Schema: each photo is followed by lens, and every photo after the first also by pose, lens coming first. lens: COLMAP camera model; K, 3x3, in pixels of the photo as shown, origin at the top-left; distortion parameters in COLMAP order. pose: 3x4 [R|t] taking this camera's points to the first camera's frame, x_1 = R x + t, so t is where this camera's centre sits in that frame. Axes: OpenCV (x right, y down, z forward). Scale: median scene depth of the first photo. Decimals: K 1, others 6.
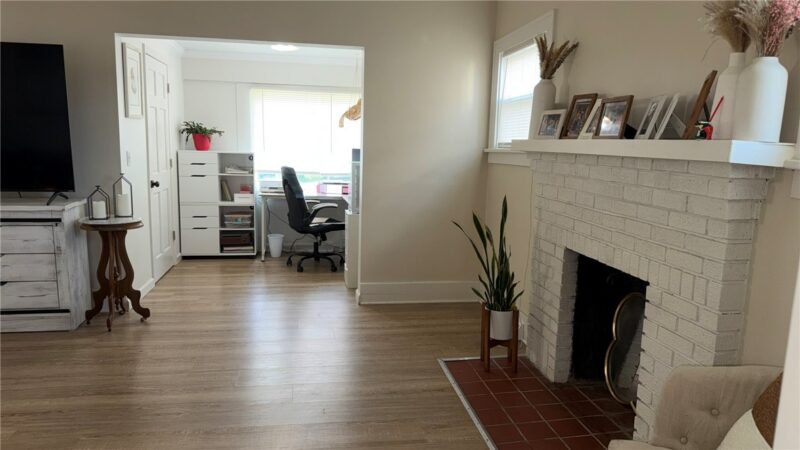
lens RADIAL K [[559.0, 0, 400.2], [0, 559.0, 229.7], [0, 0, 1]] dist [0.126887, -0.167722]
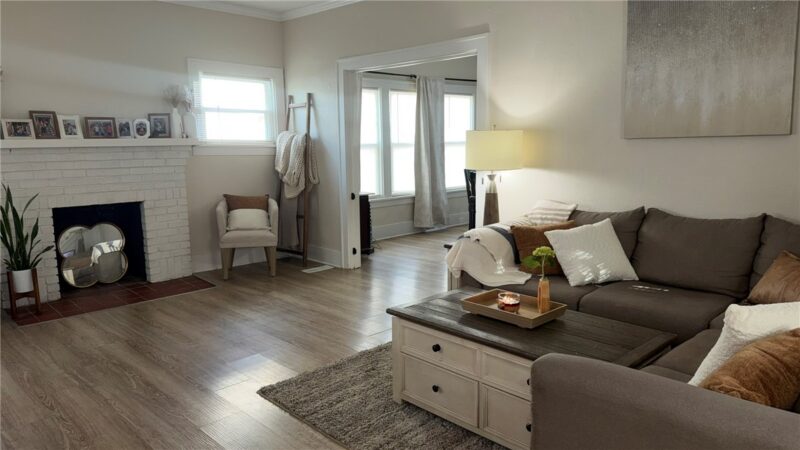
lens RADIAL K [[558.1, 0, 400.0], [0, 558.1, 225.0], [0, 0, 1]] dist [0.120291, -0.152641]
pose [[-0.577157, -0.148587, 0.803002, -1.522734], [0.121642, 0.956696, 0.264456, -0.222354], [-0.807523, 0.250311, -0.534089, 1.075346]]
